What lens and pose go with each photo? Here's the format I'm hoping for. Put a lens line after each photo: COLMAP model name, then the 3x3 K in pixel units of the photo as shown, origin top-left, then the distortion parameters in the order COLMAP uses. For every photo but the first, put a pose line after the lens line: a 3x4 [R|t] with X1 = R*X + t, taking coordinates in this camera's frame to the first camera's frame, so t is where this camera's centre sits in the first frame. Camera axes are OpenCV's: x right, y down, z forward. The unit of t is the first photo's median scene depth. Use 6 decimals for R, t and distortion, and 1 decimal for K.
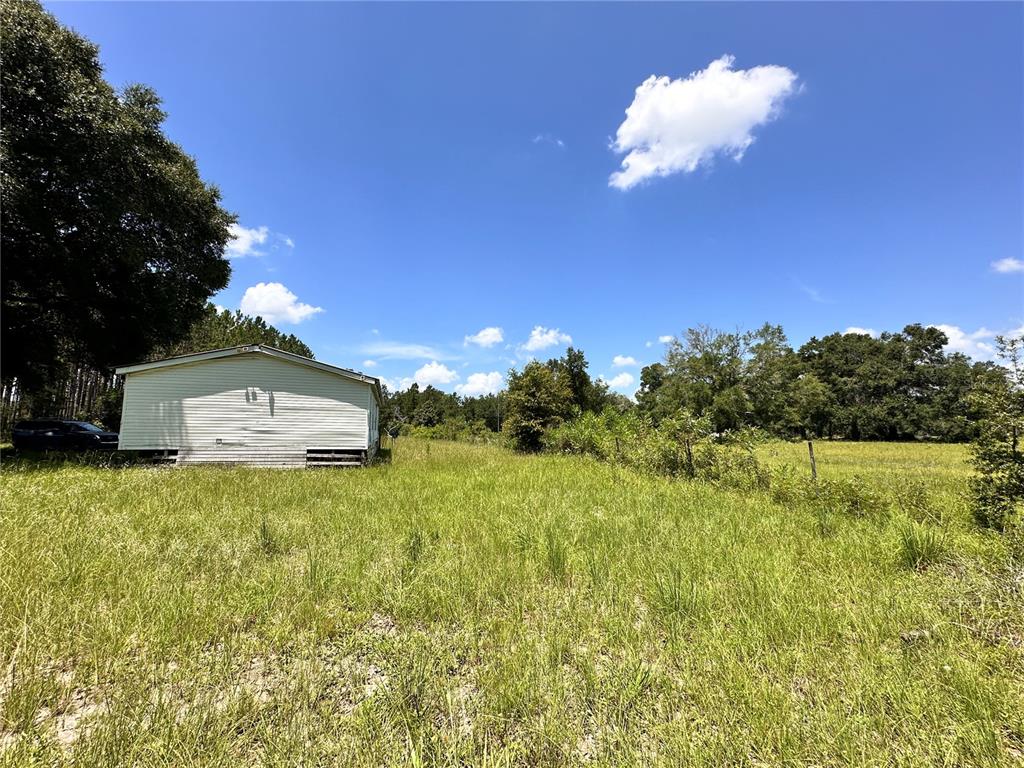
lens RADIAL K [[412.6, 0, 510.9], [0, 412.6, 380.9], [0, 0, 1]] dist [-0.000289, -0.000015]
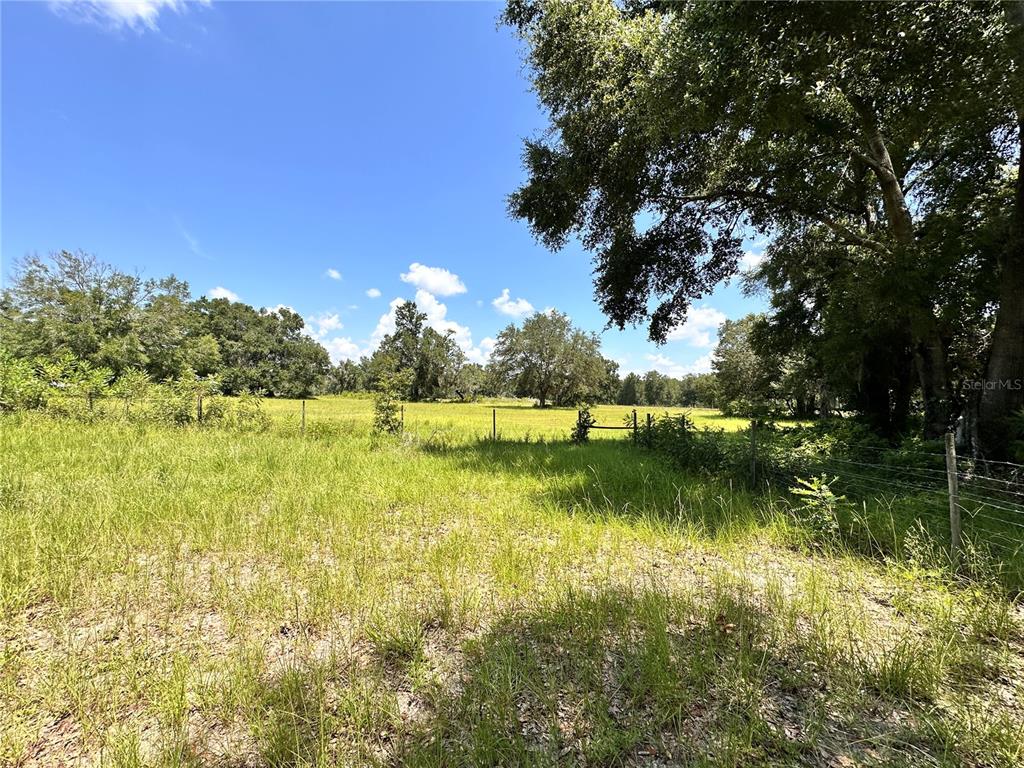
lens RADIAL K [[412.6, 0, 512.1], [0, 412.6, 383.6], [0, 0, 1]] dist [-0.000289, -0.000015]
pose [[0.242838, 0.045632, 0.968993, -0.115277], [-0.159239, 0.987218, -0.006583, -0.009019], [-0.956908, -0.152703, 0.247001, -0.043585]]
